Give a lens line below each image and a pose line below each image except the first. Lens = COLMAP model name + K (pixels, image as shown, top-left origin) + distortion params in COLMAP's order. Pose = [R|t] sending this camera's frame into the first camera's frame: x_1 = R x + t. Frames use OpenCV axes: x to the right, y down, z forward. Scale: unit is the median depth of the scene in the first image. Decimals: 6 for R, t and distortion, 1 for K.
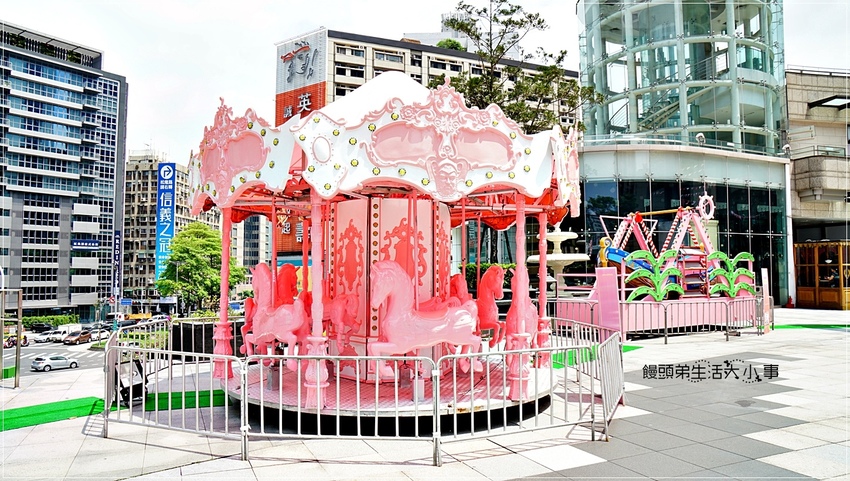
lens RADIAL K [[593.3, 0, 425.0], [0, 593.3, 240.5], [0, 0, 1]] dist [-0.132649, 0.107701]
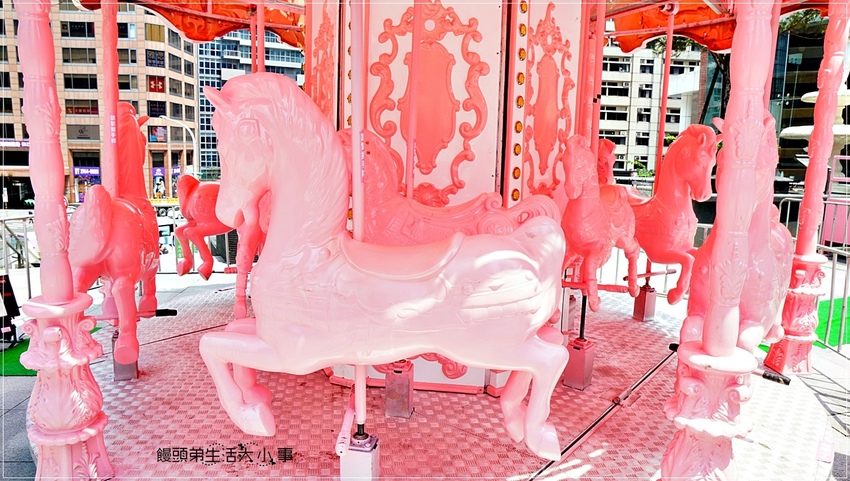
lens RADIAL K [[593.3, 0, 425.0], [0, 593.3, 240.5], [0, 0, 1]] dist [-0.132649, 0.107701]
pose [[0.928384, 0.082891, -0.362260, 0.110762], [-0.005004, 0.977506, 0.210847, 0.045229], [0.371589, -0.193934, 0.907916, 0.621983]]
